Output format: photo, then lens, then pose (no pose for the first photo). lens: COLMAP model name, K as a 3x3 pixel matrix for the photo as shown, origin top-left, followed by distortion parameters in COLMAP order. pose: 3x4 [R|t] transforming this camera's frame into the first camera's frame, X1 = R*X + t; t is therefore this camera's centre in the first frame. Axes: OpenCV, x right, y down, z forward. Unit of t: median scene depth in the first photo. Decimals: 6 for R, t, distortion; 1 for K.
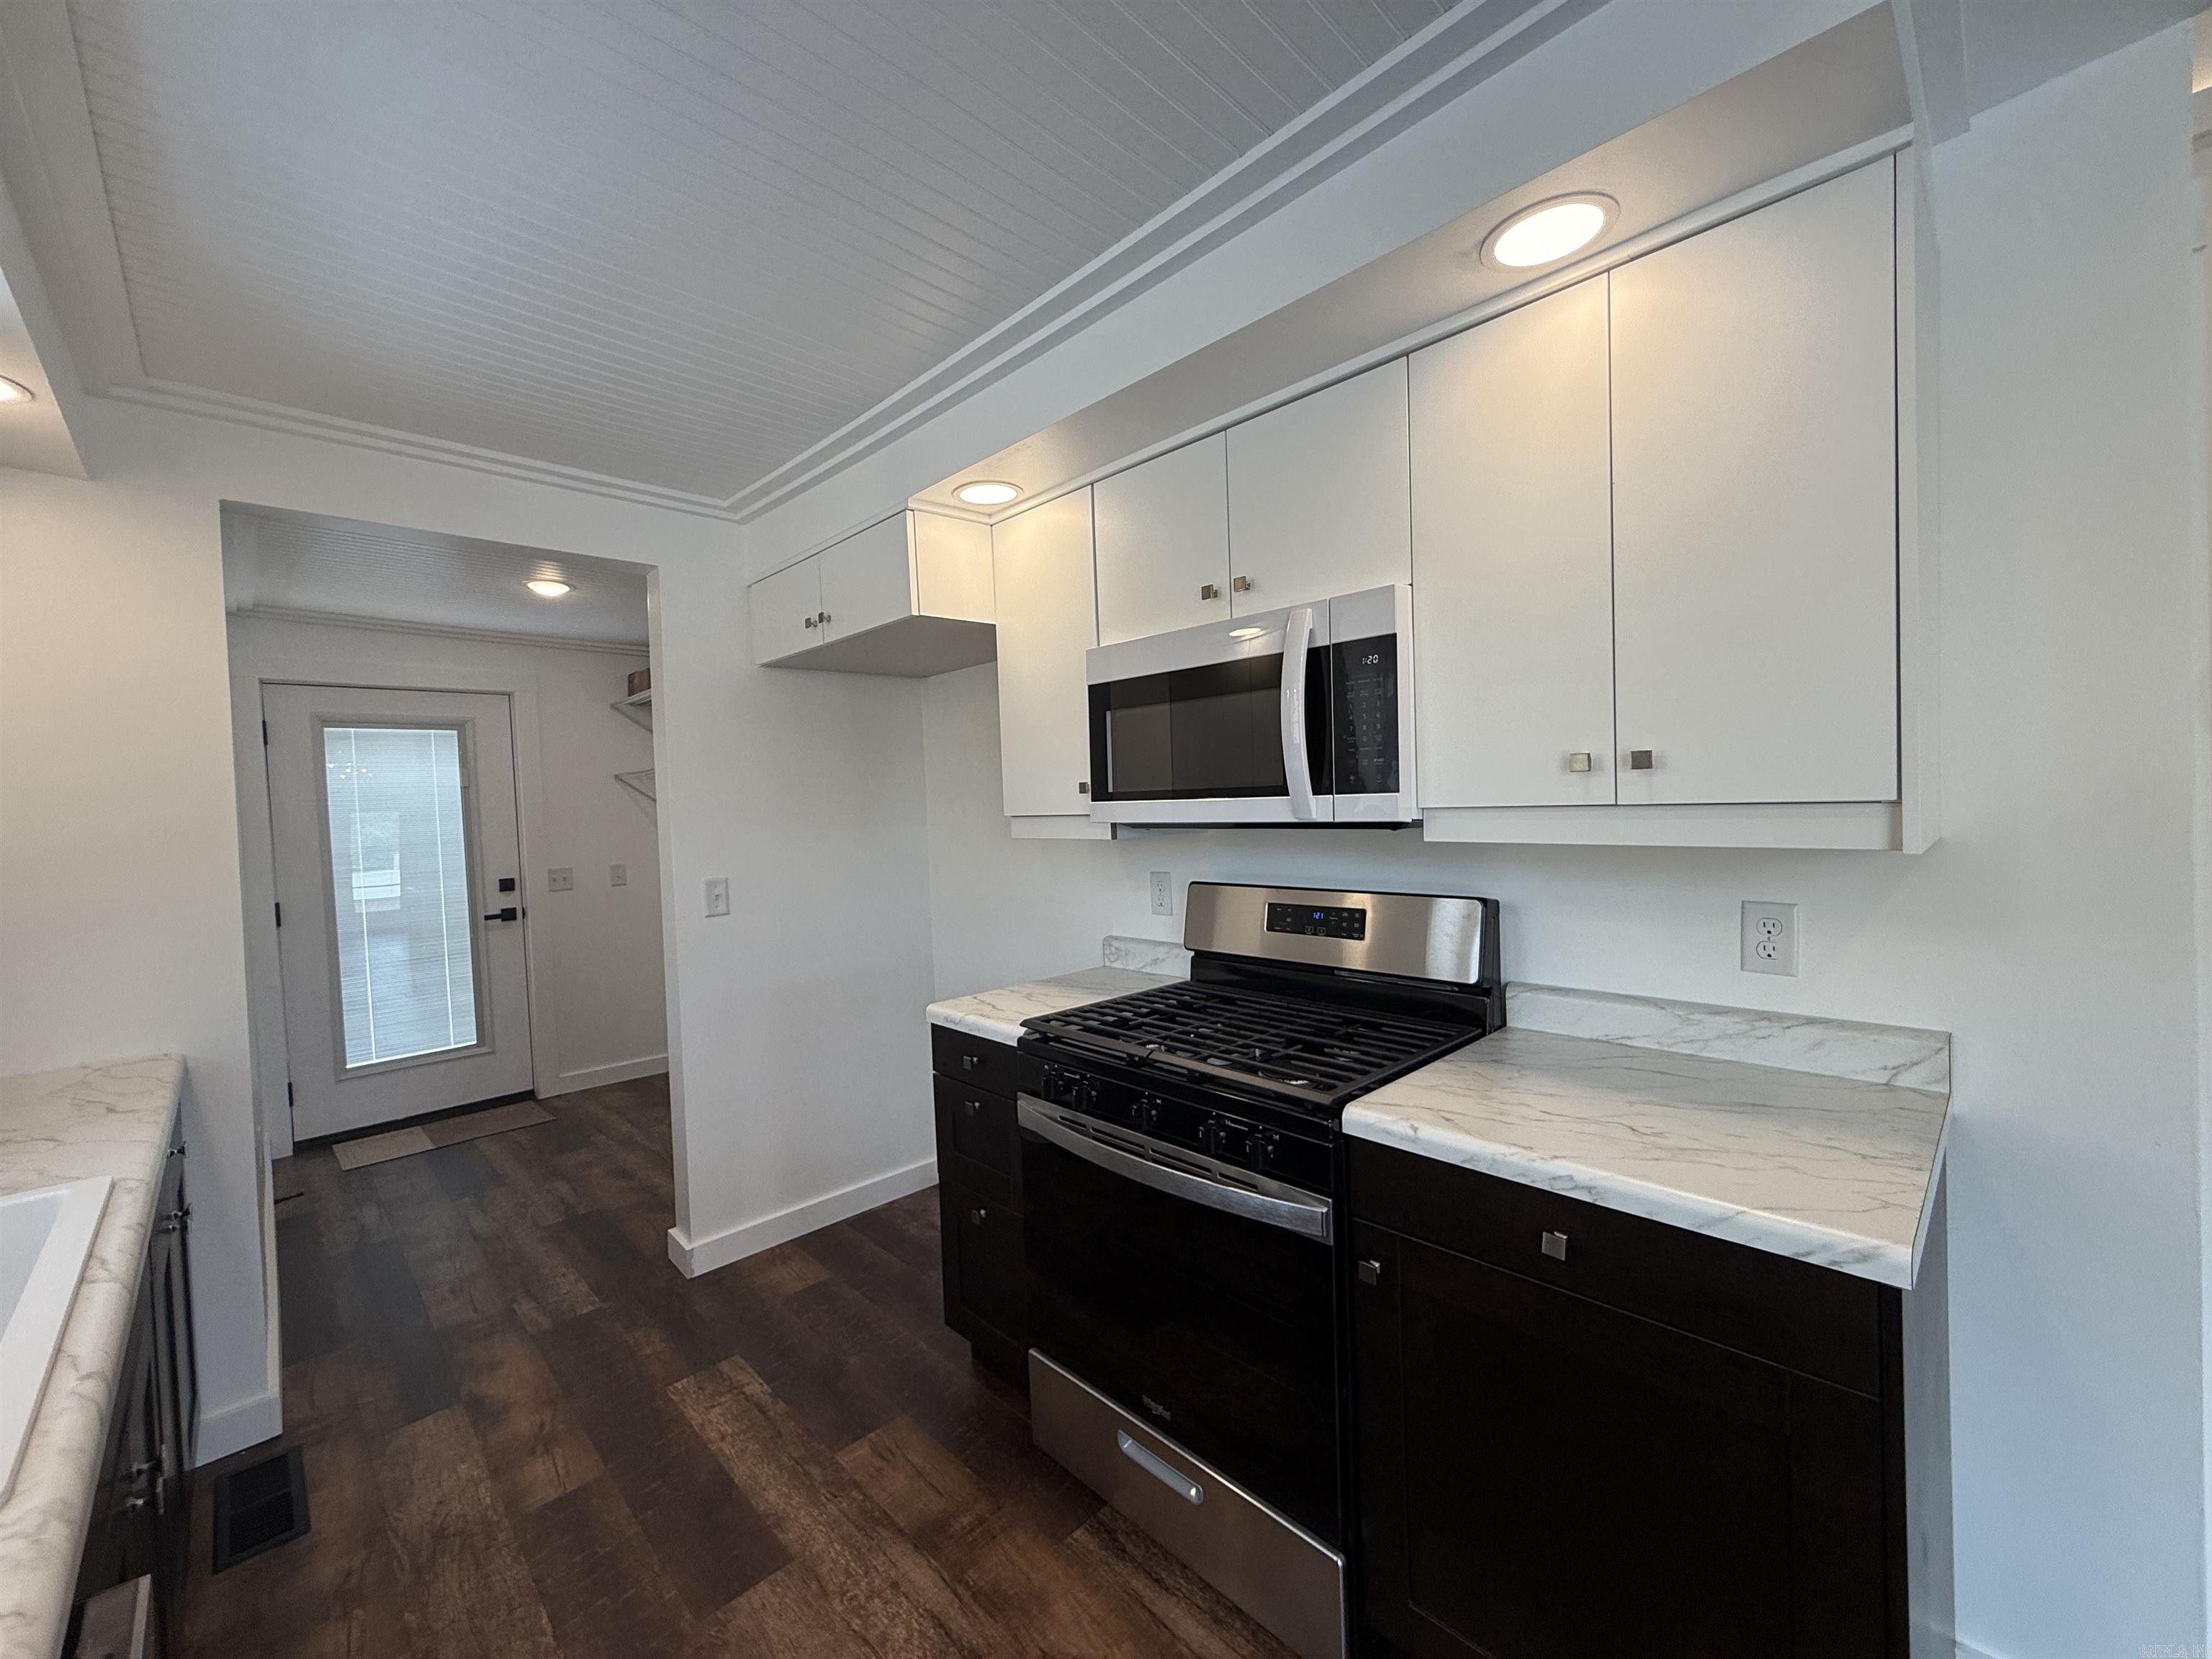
lens RADIAL K [[875.1, 0, 1100.7], [0, 875.1, 828.1], [0, 0, 1]] dist [-0.000627, -0.000112]
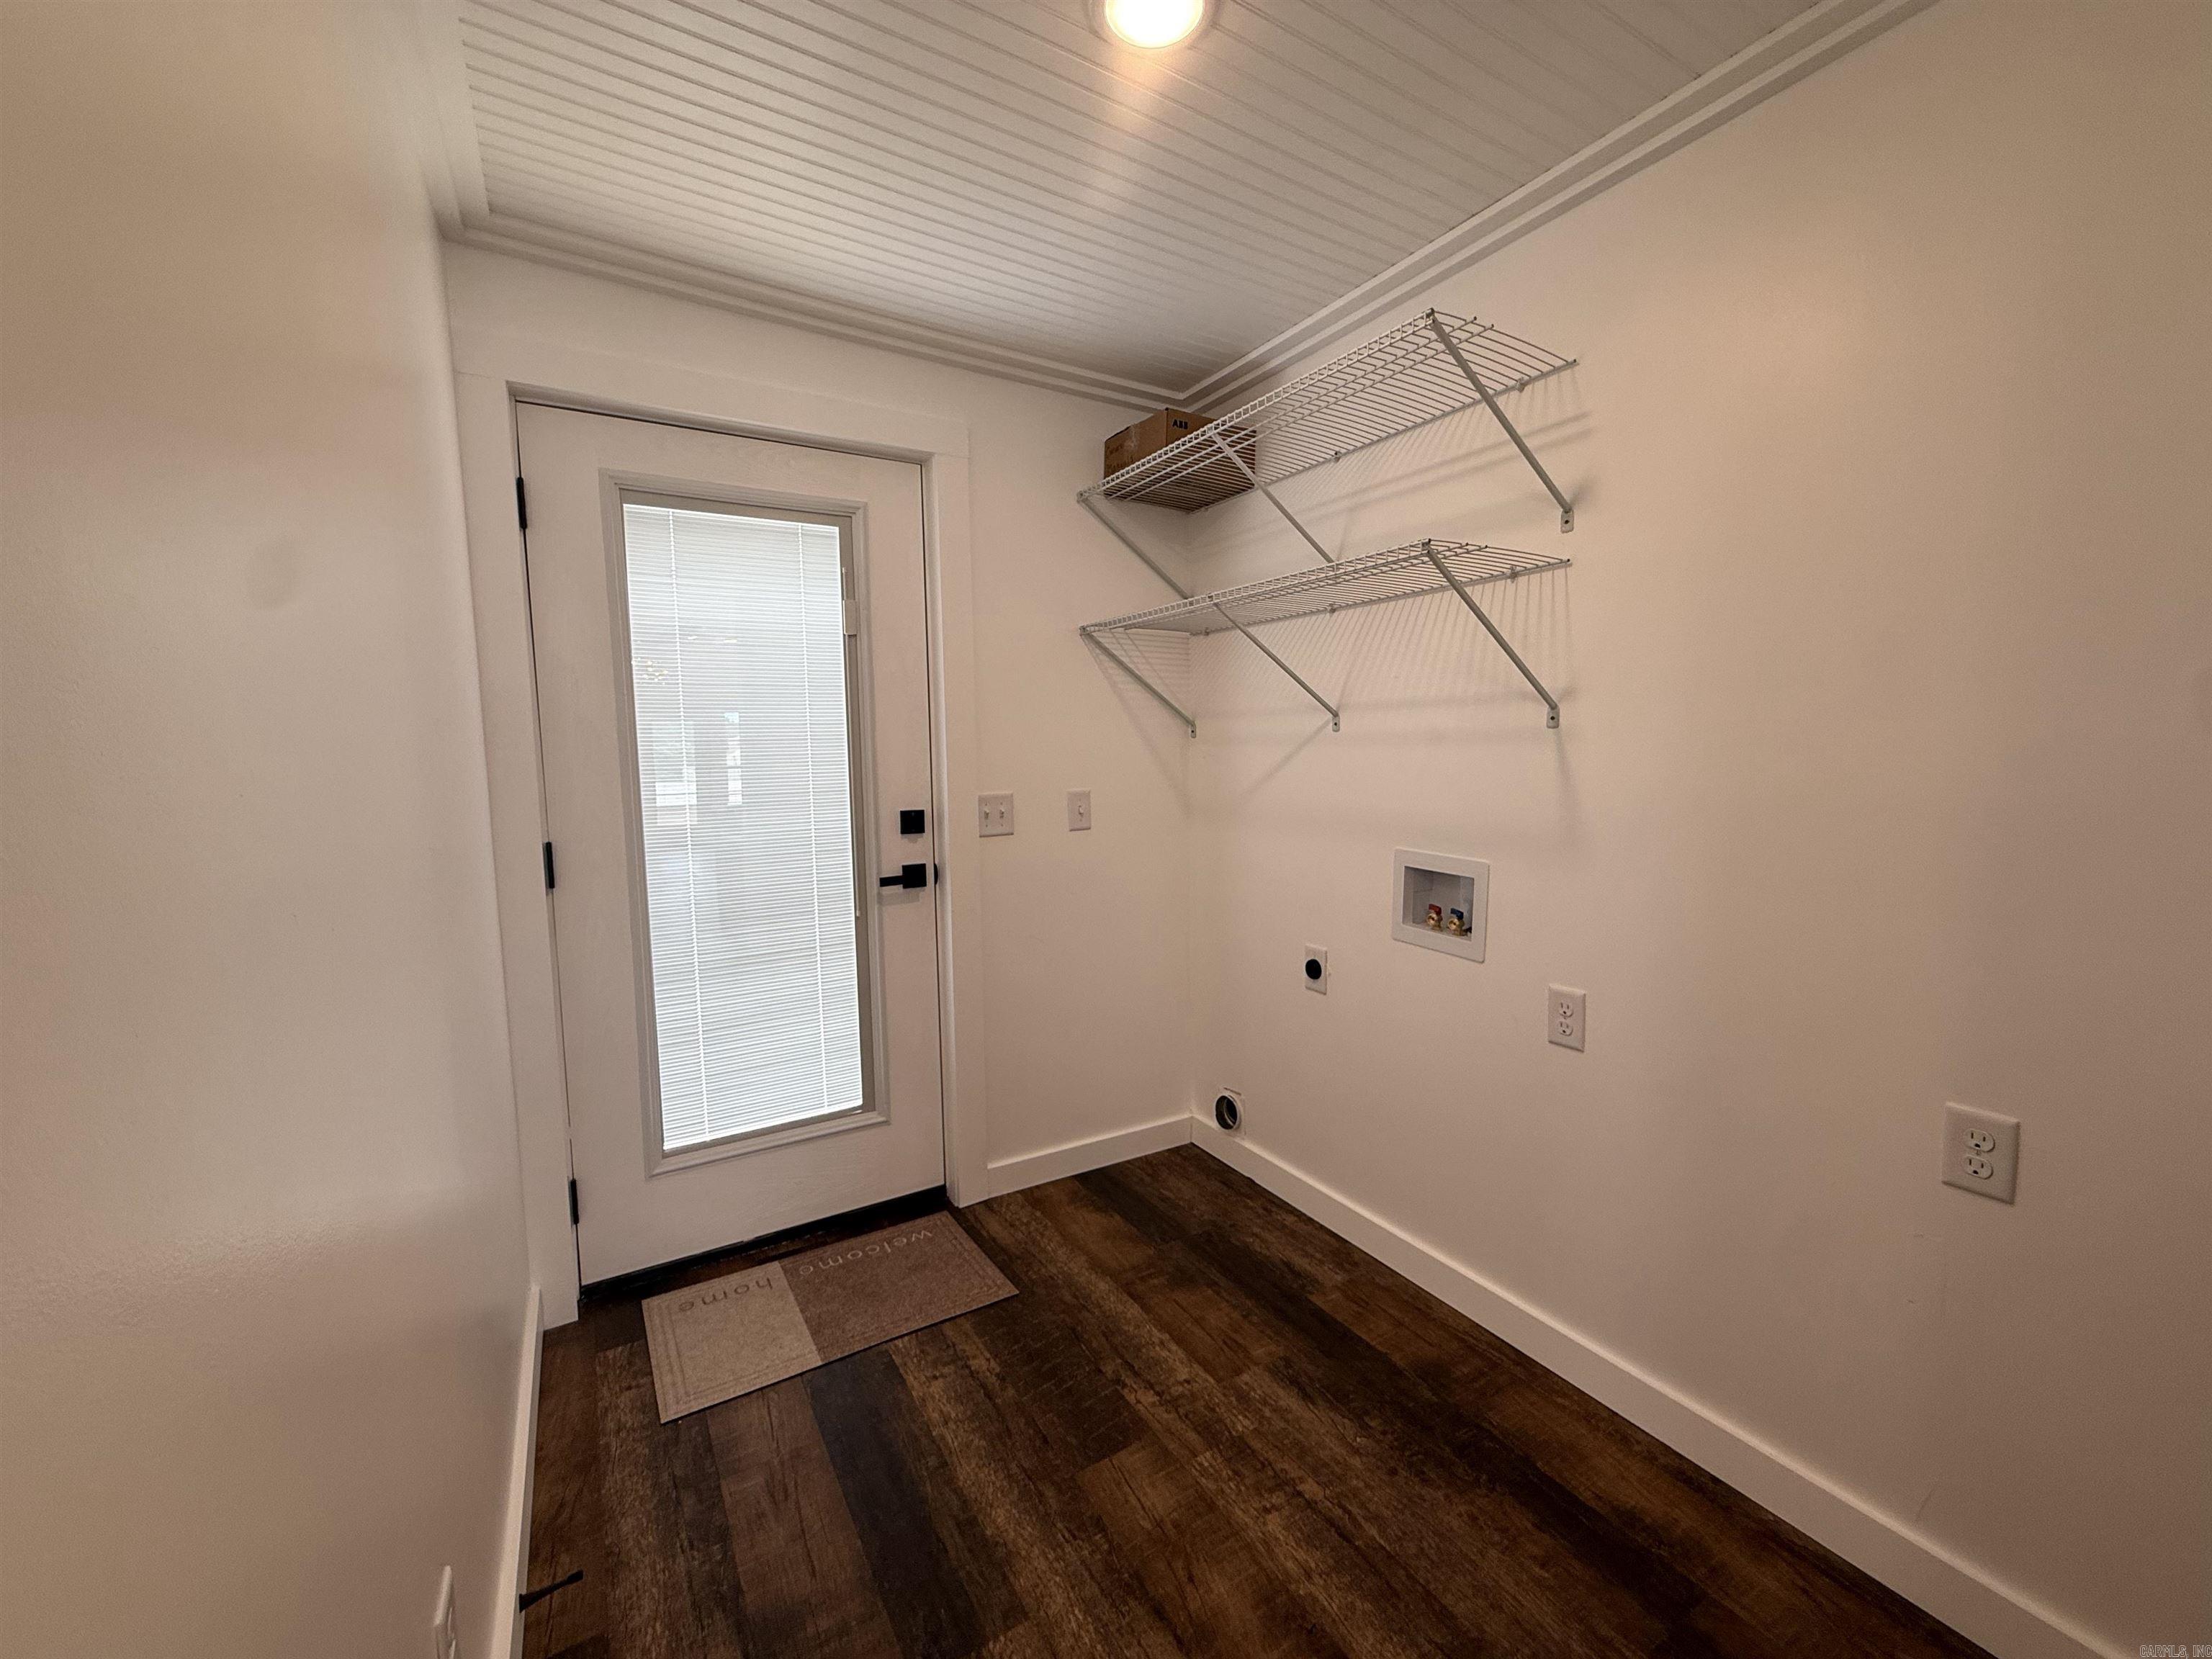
lens RADIAL K [[866.0, 0, 1097.8], [0, 866.0, 822.0], [0, 0, 1]] dist [0.000454, 0.000072]
pose [[0.971648, 0.048086, -0.231489, -0.489543], [-0.032047, 0.996849, 0.072554, 0.024609], [0.234249, -0.063079, 0.970128, 0.558699]]
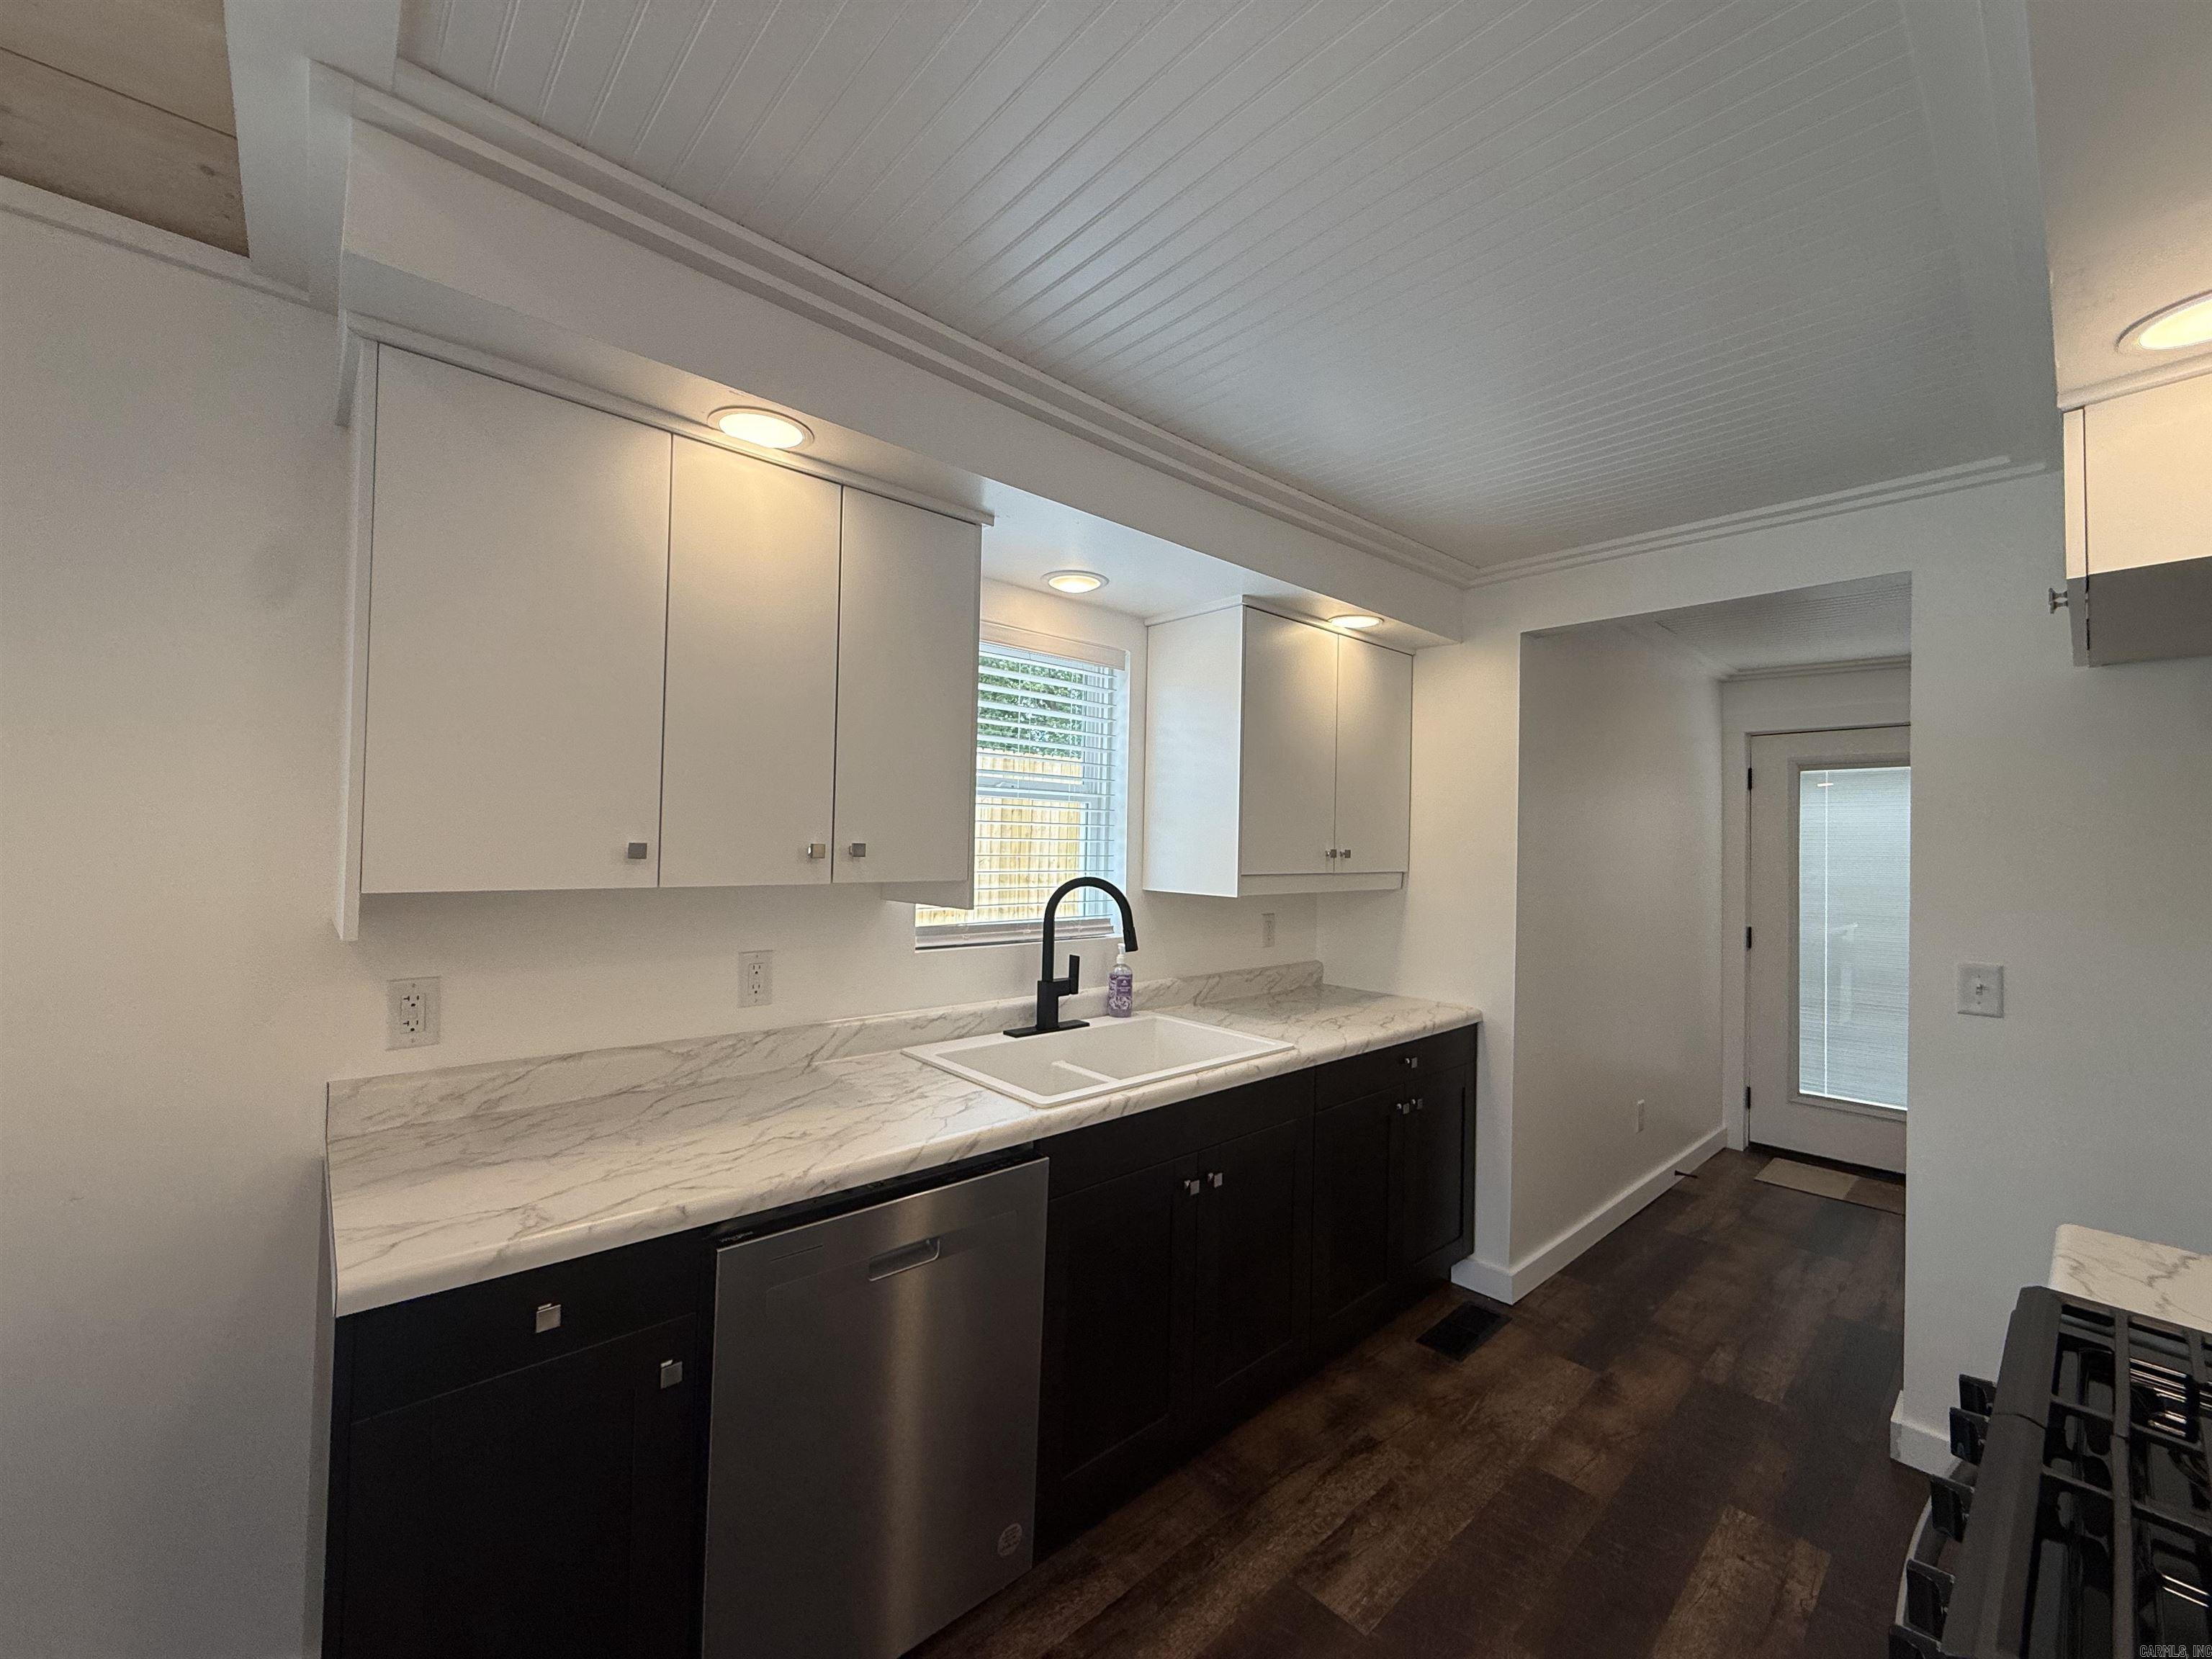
lens RADIAL K [[881.5, 0, 1104.0], [0, 881.5, 838.9], [0, 0, 1]] dist [-0.000058, 0.000034]
pose [[-0.046769, 0.027481, -0.998528, 0.232560], [-0.042607, 0.998657, 0.029481, -0.026941], [0.997997, 0.043923, -0.045535, 0.198271]]
